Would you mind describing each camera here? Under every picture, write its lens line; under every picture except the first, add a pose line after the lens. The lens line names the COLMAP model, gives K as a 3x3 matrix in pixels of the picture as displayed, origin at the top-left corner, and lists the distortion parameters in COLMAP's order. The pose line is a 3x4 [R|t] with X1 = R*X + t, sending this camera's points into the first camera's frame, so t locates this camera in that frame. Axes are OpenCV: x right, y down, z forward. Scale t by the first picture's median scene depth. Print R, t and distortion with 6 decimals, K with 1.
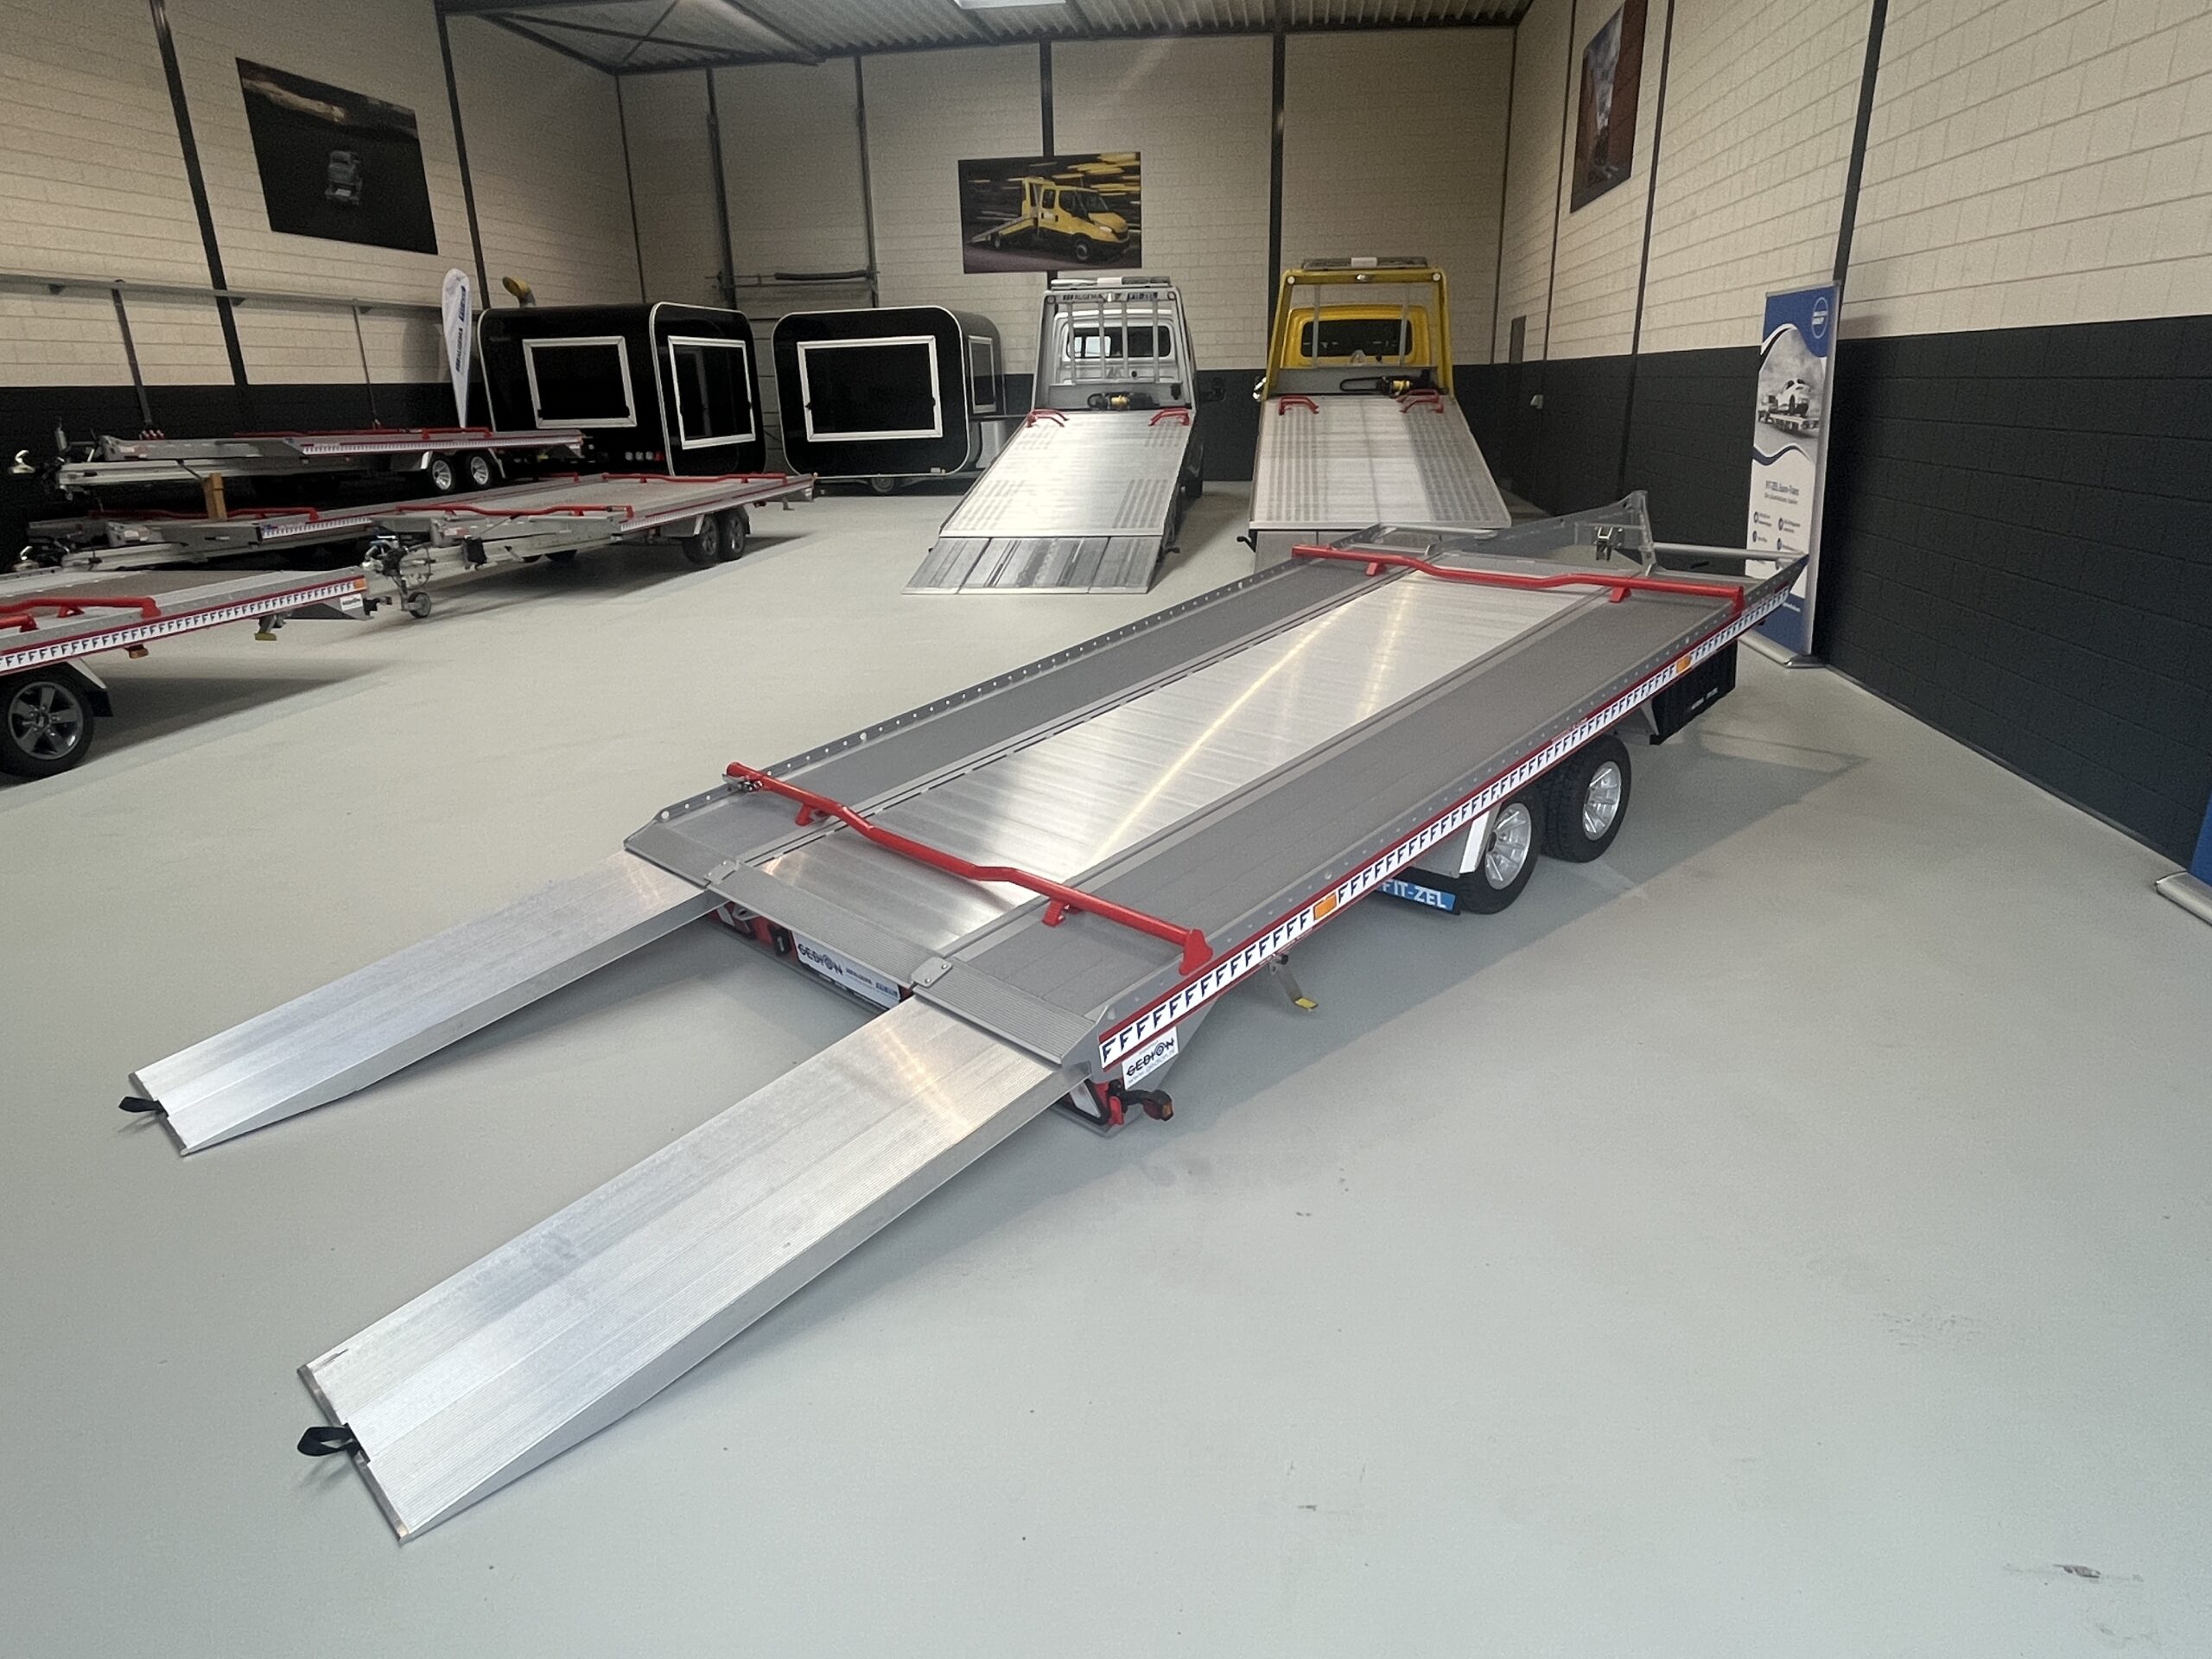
lens RADIAL K [[1279.7, 0, 1099.8], [0, 1279.7, 839.9], [0, 0, 1]] dist [-0.003677, -0.000267]
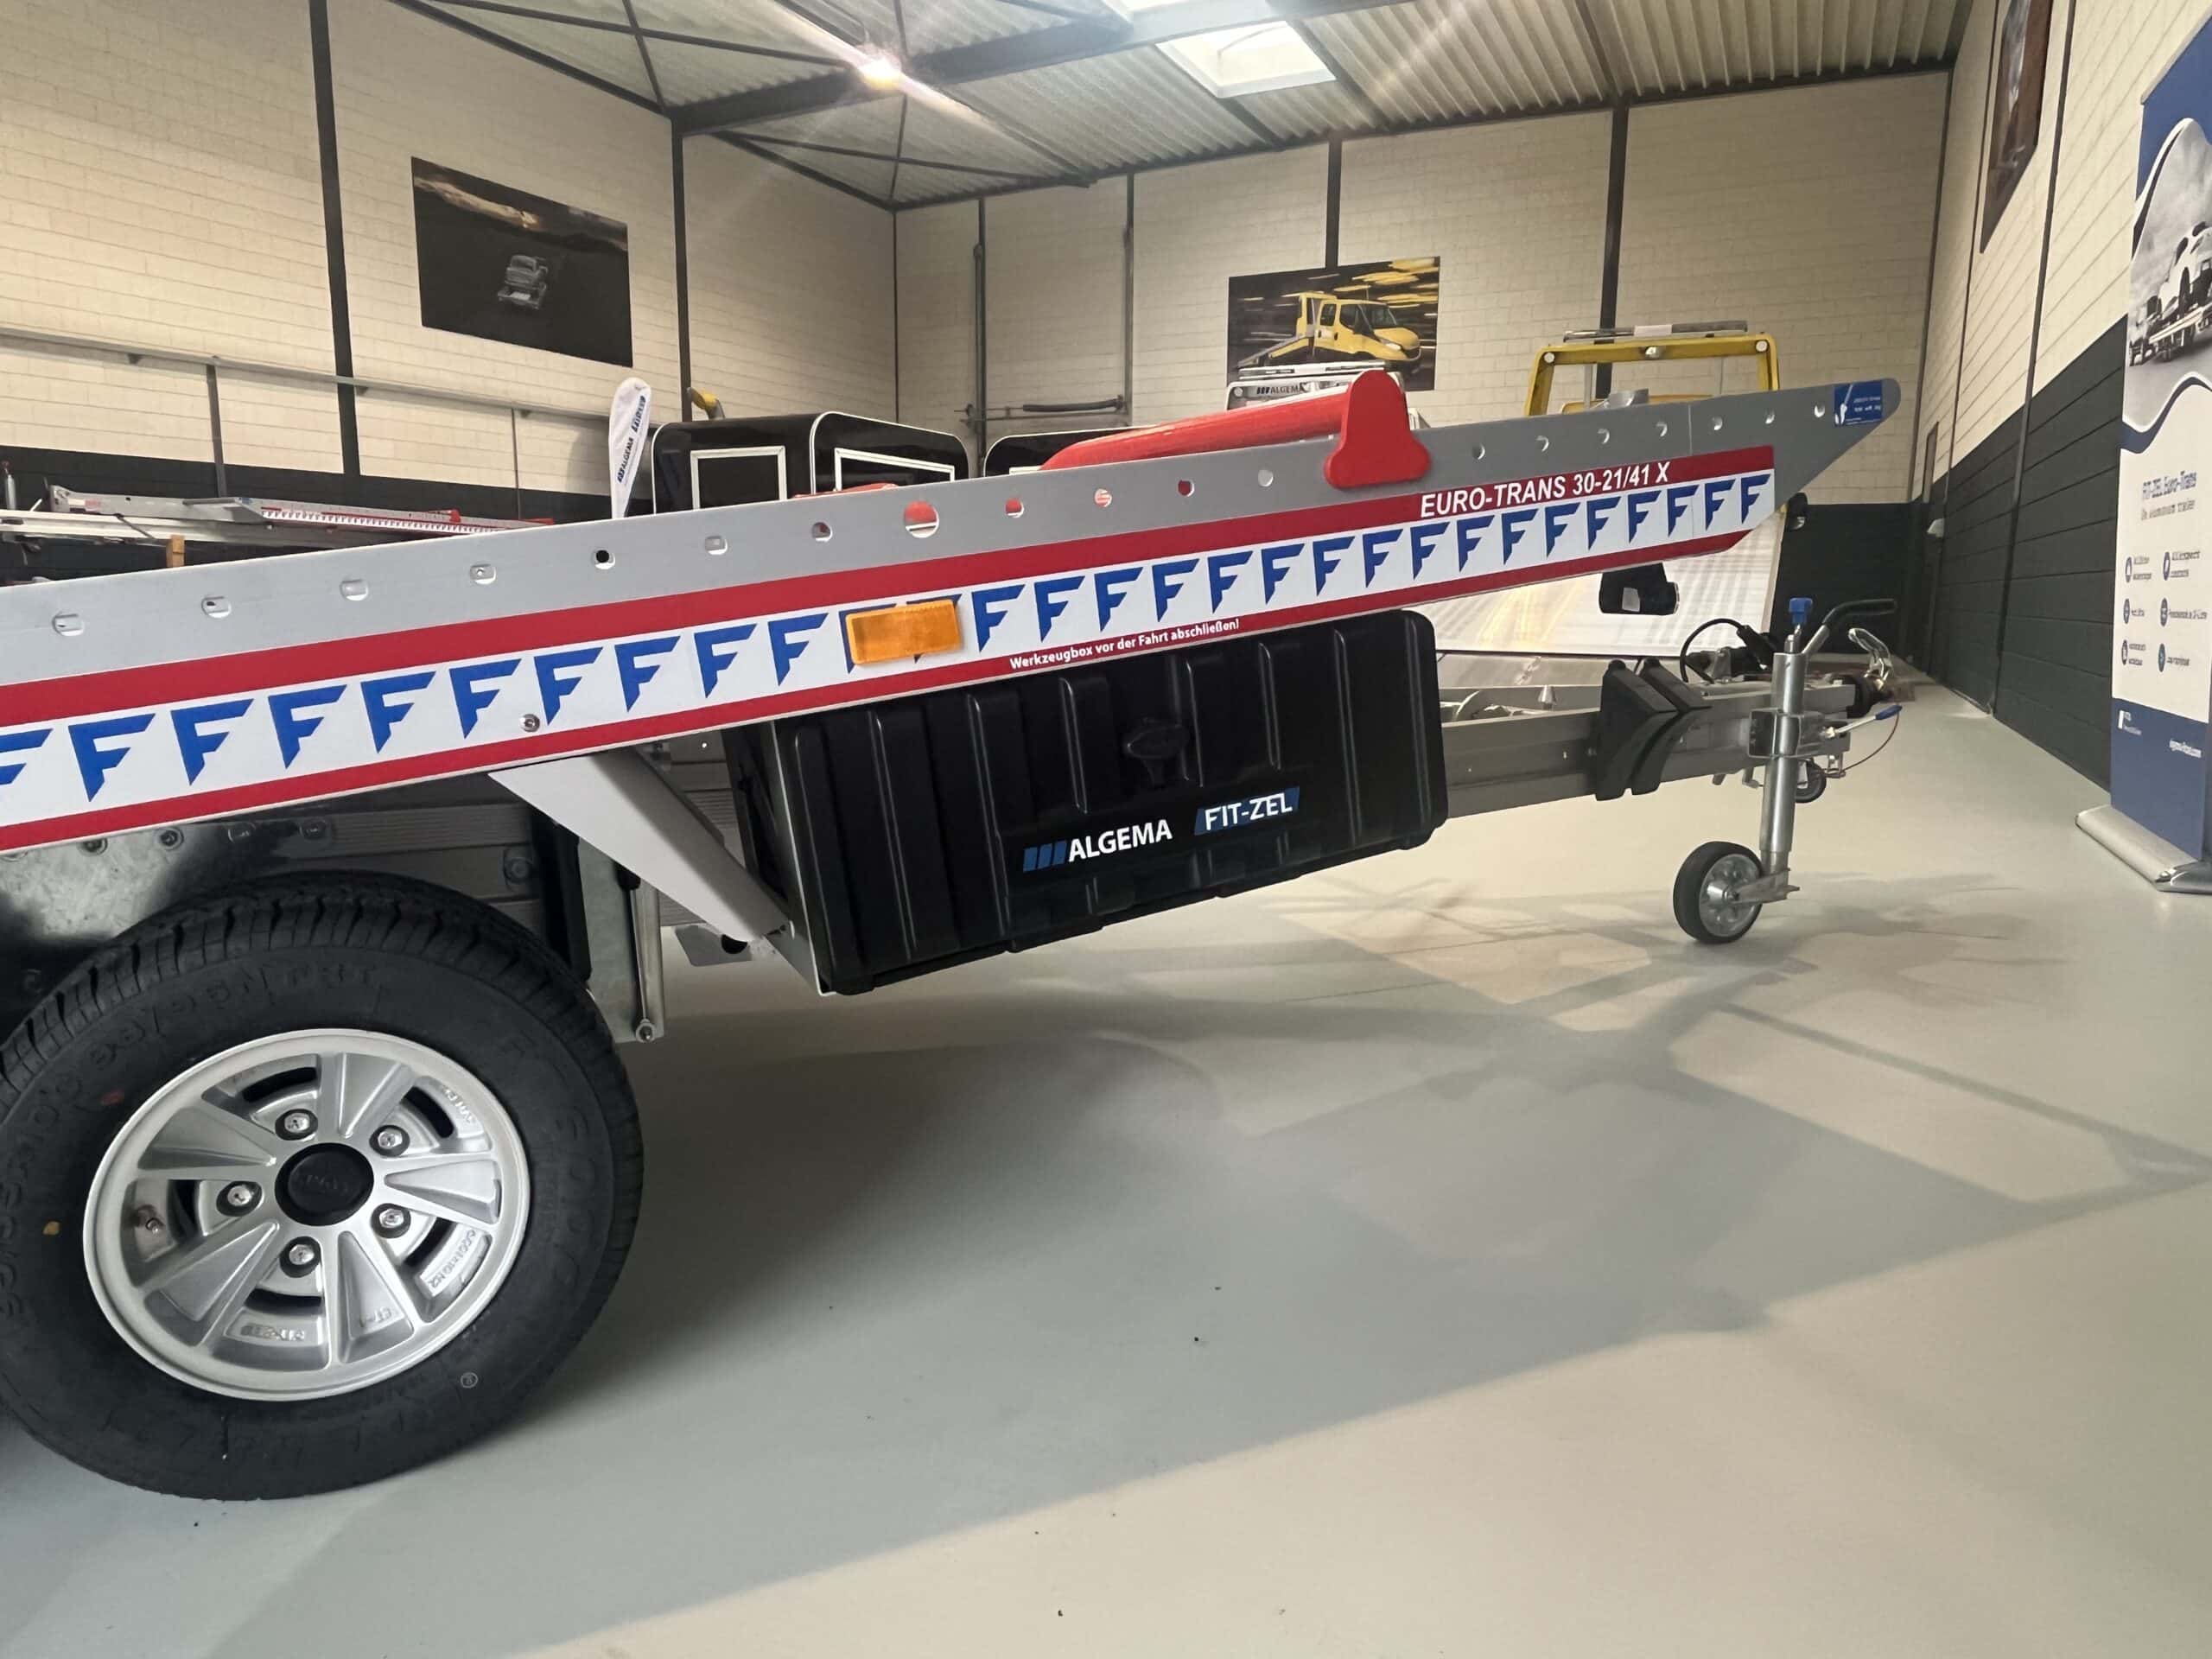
lens RADIAL K [[1362.2, 0, 1106.0], [0, 1362.2, 829.5], [0, 0, 1]] dist [0.000178, -0.002749]
pose [[0.949797, 0.080970, -0.302208, 0.153370], [-0.130386, 0.980493, -0.147081, -0.020301], [0.284403, 0.179101, 0.941827, 0.217596]]
